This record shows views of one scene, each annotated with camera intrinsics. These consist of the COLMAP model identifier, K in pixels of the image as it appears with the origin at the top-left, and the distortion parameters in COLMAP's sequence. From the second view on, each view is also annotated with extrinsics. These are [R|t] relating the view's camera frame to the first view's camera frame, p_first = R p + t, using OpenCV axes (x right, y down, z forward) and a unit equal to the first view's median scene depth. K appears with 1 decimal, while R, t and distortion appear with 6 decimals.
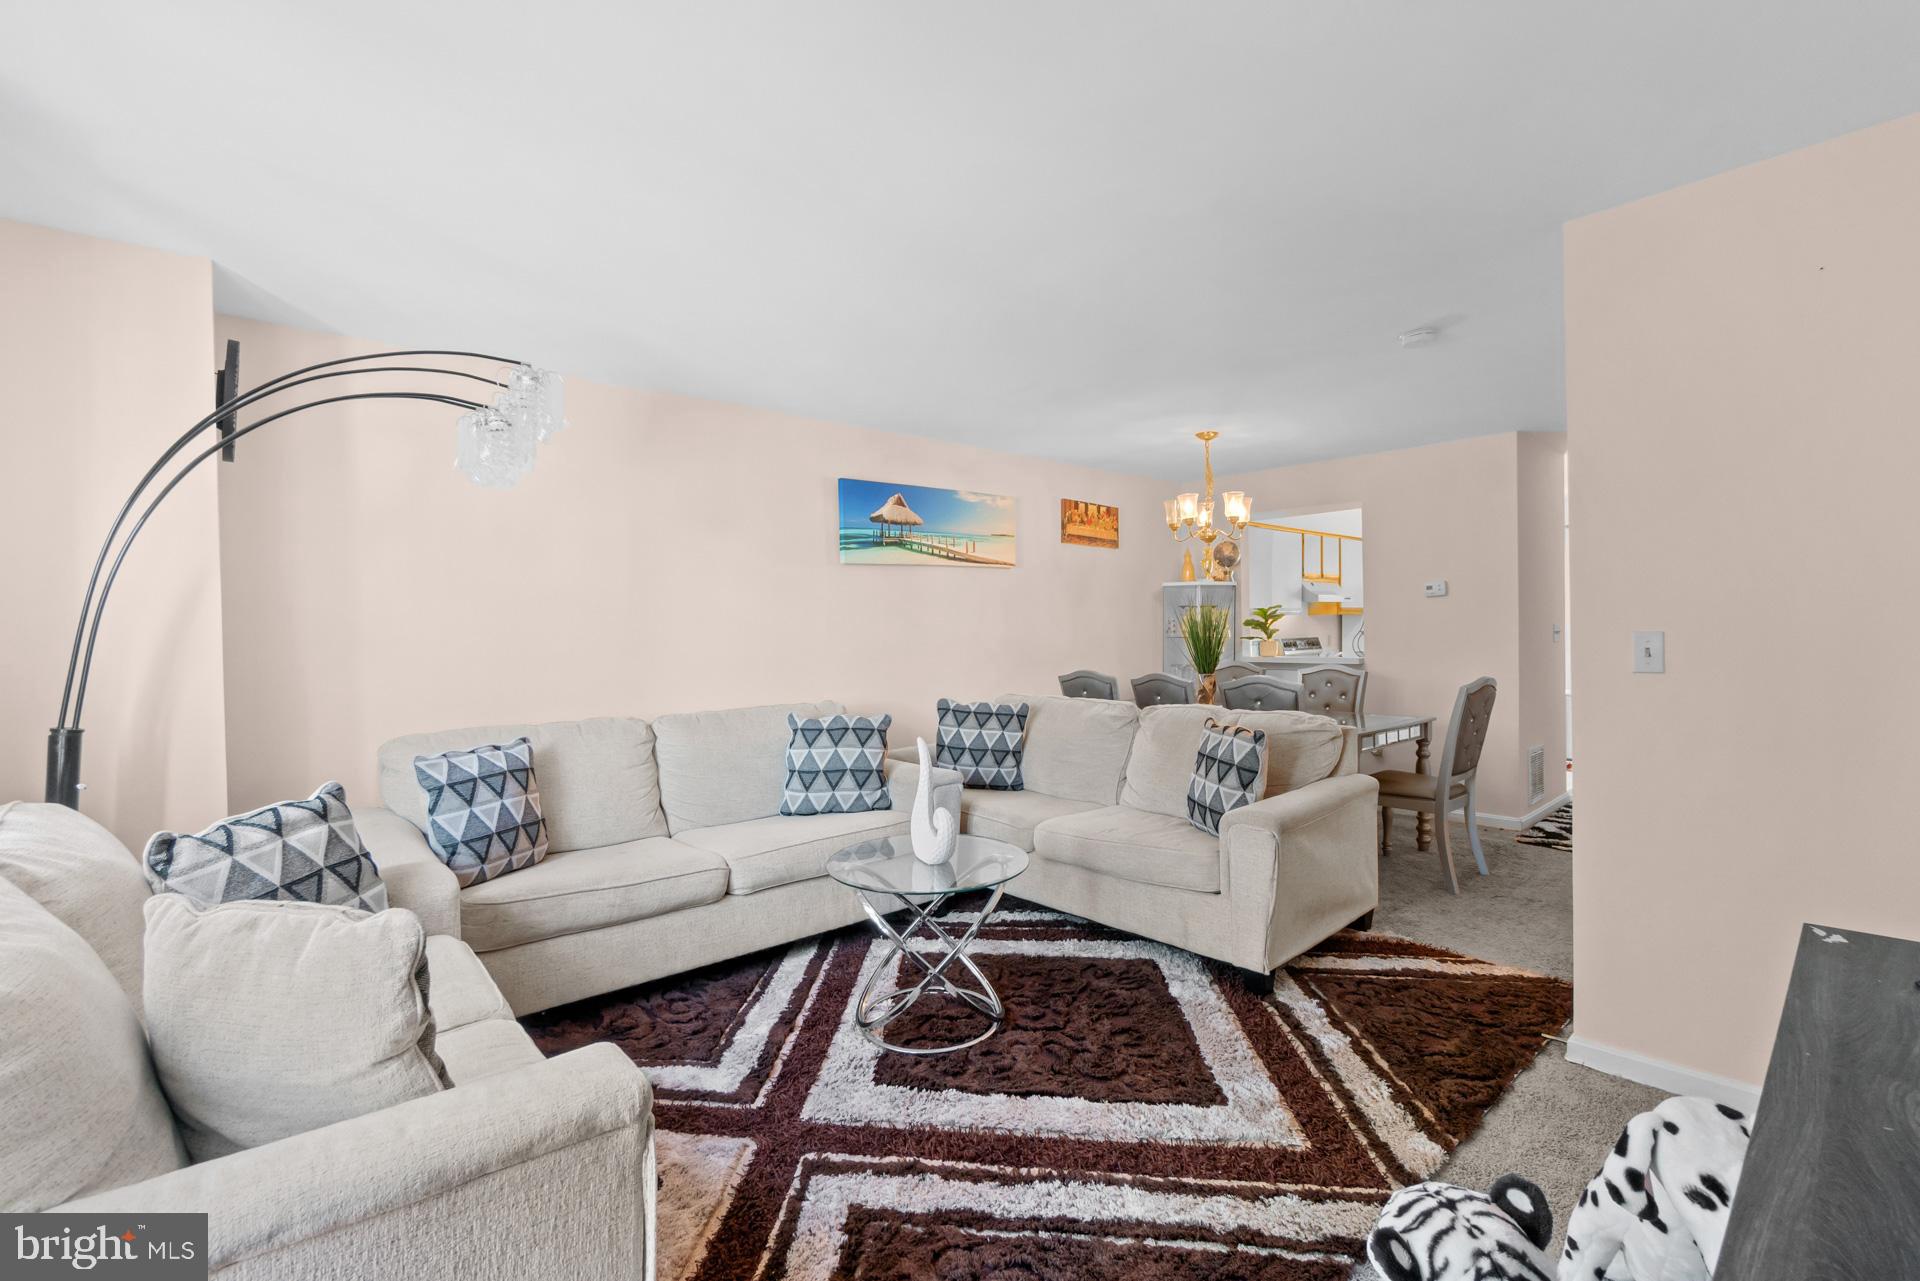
lens RADIAL K [[842.2, 0, 961.6], [0, 842.2, 640.5], [0, 0, 1]] dist [-0.002456, -0.000257]
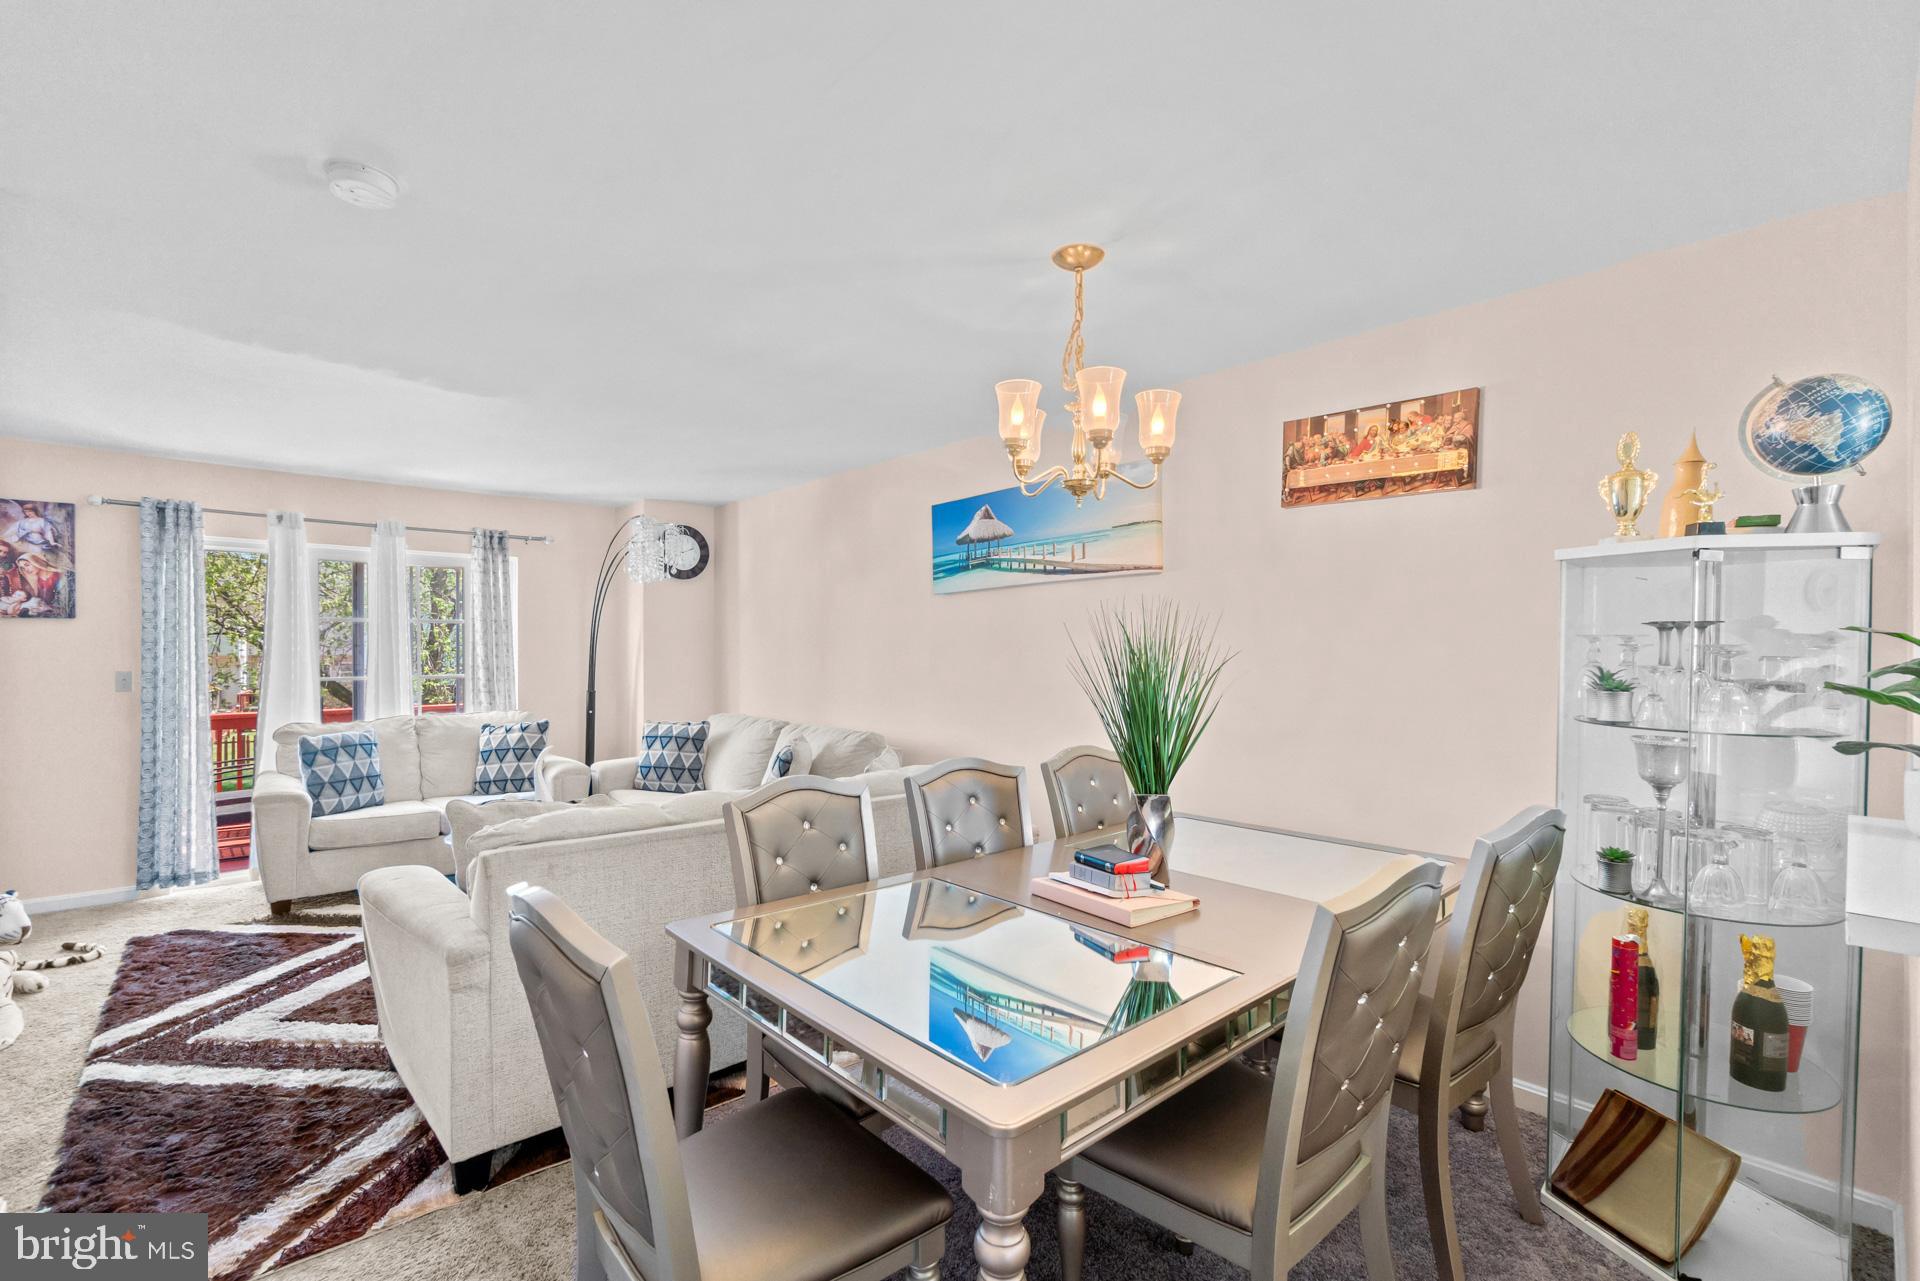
lens RADIAL K [[842.2, 0, 956.0], [0, 842.2, 658.0], [0, 0, 1]] dist [-0.002456, -0.000257]
pose [[-0.003729, 0.020026, -0.999793, 0.756007], [-0.024308, 0.999502, 0.020111, -0.036899], [0.999698, 0.024378, -0.003241, 0.958981]]
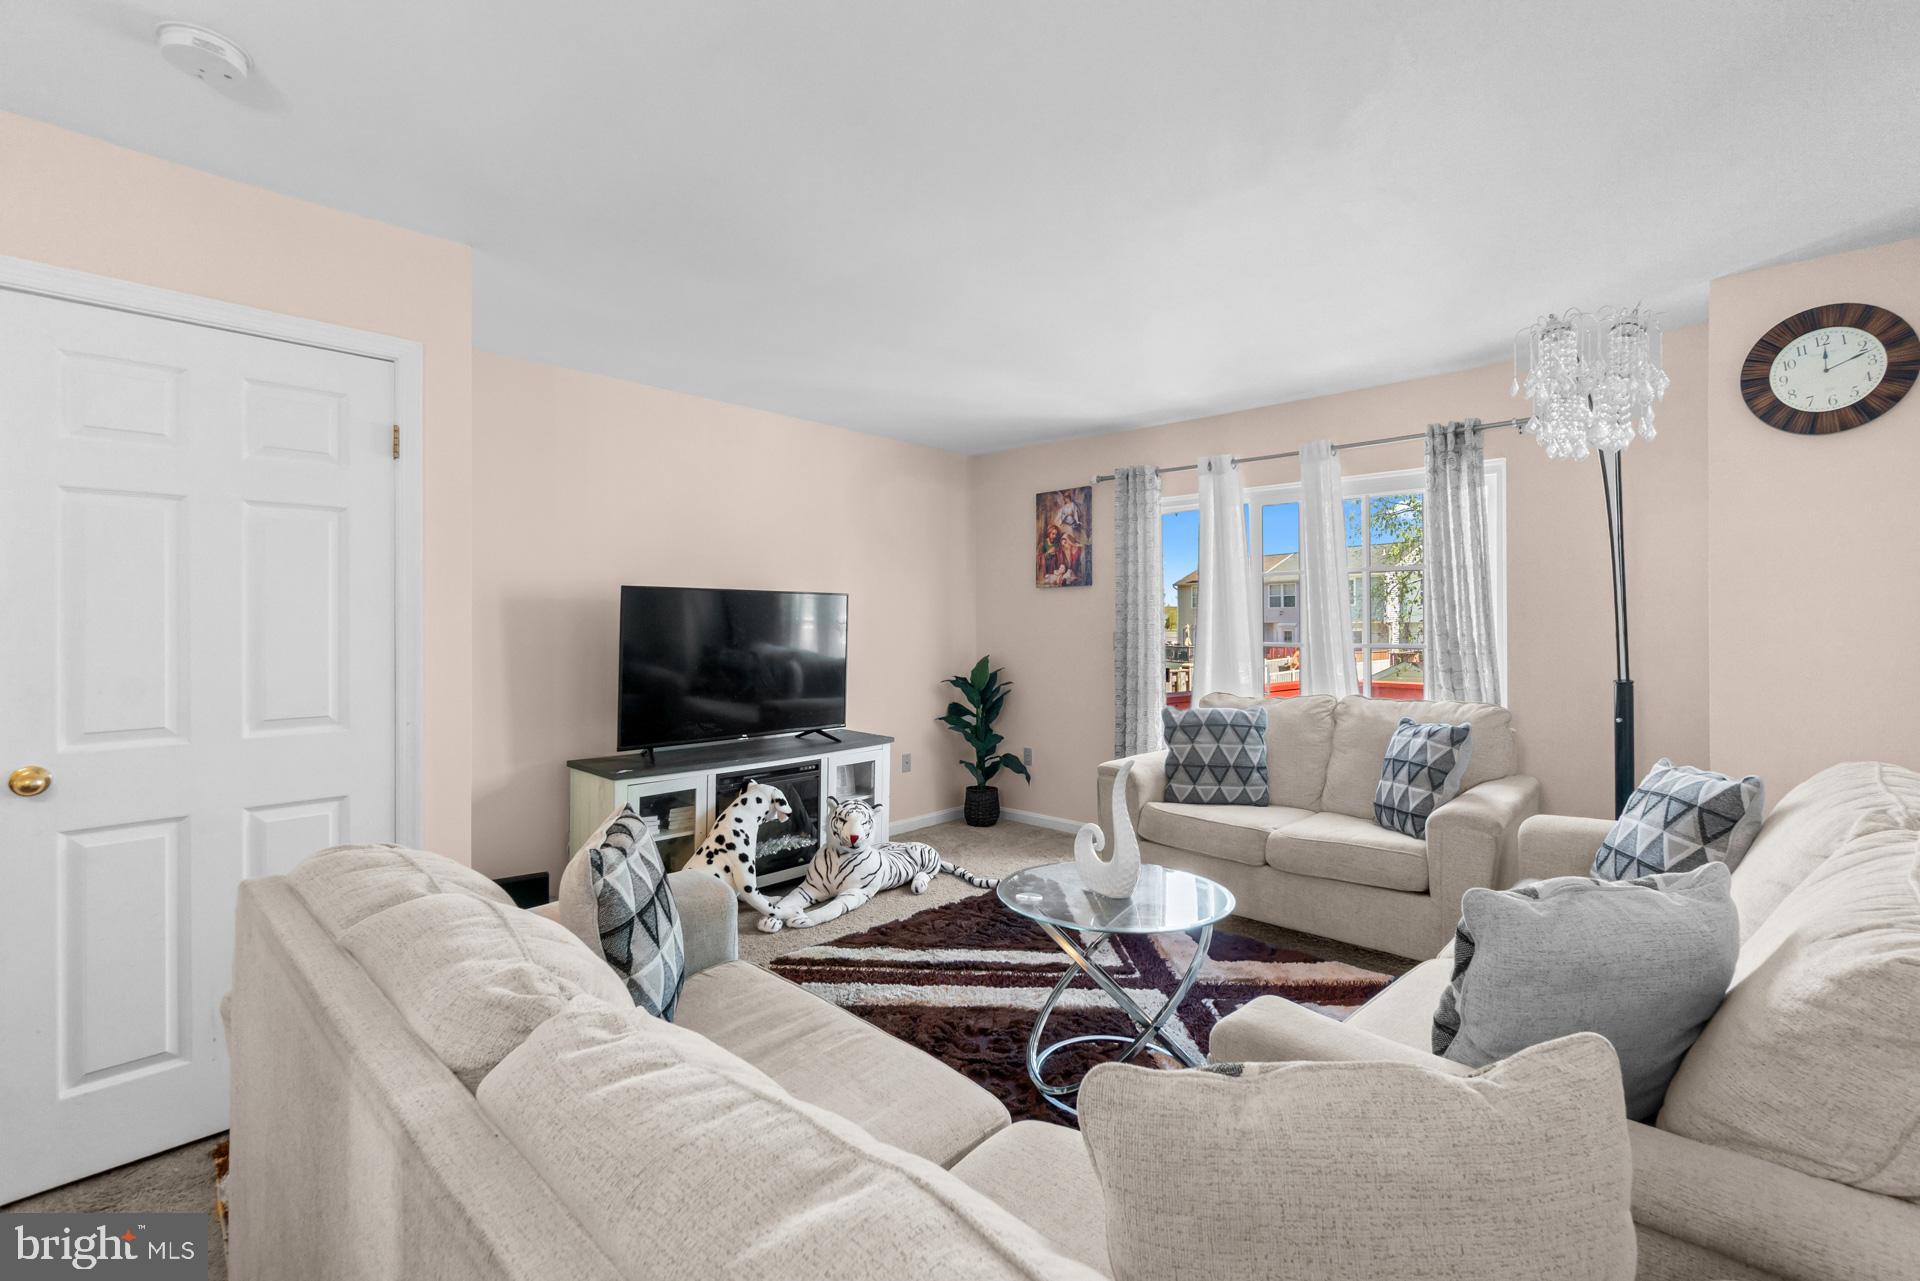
lens RADIAL K [[842.2, 0, 930.8], [0, 842.2, 618.9], [0, 0, 1]] dist [-0.002456, -0.000257]
pose [[-0.997332, 0.014752, -0.071492, 0.089369], [0.013329, 0.999704, 0.020343, -0.019451], [0.071771, 0.019336, -0.997234, 1.040166]]
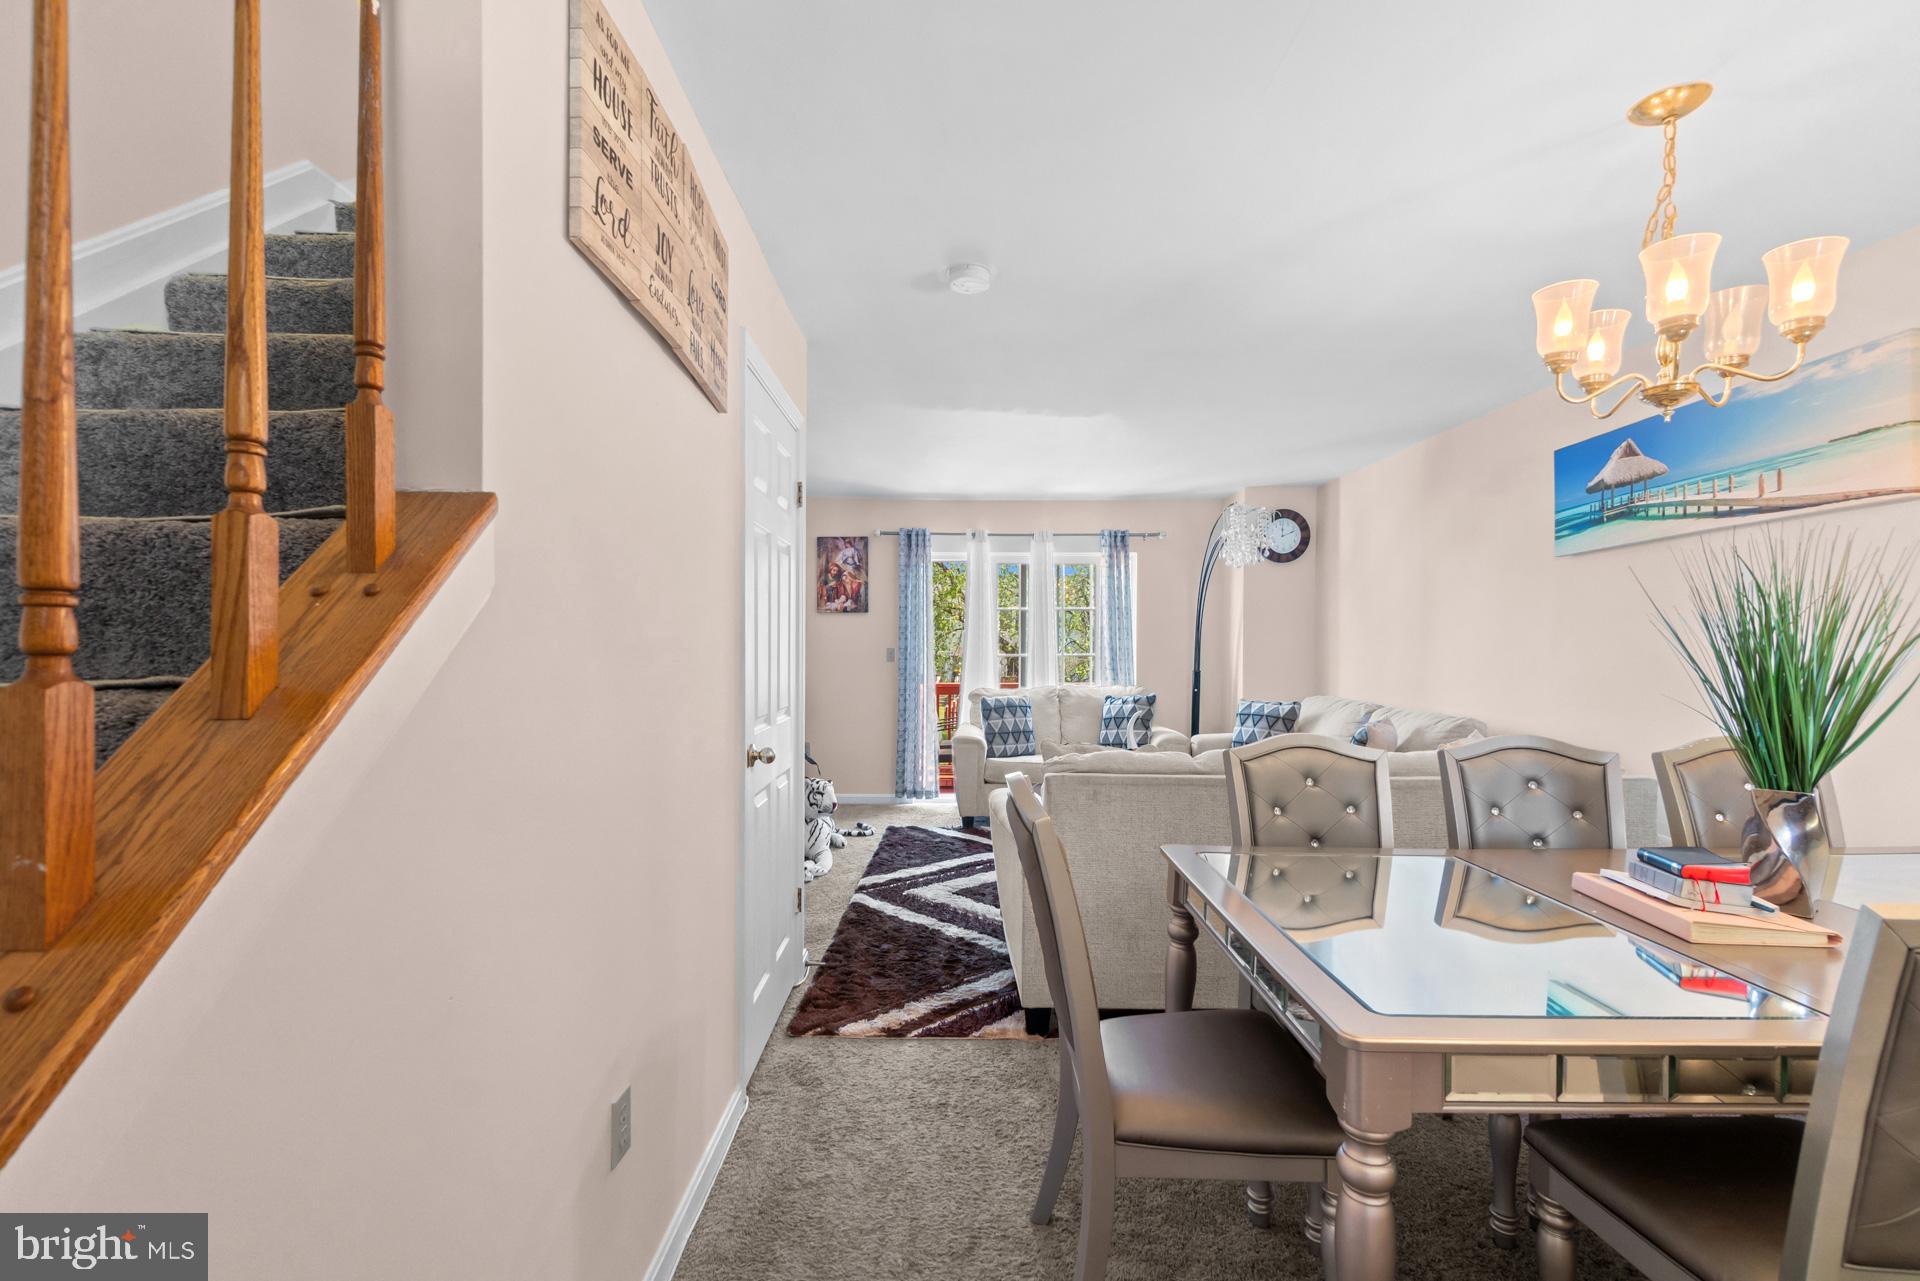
lens RADIAL K [[842.2, 0, 955.1], [0, 842.2, 660.3], [0, 0, 1]] dist [-0.002456, -0.000257]
pose [[-0.674407, 0.023639, -0.737981, 0.773803], [-0.011885, 0.999010, 0.042861, -0.019917], [0.738264, 0.037677, -0.673459, 1.043011]]
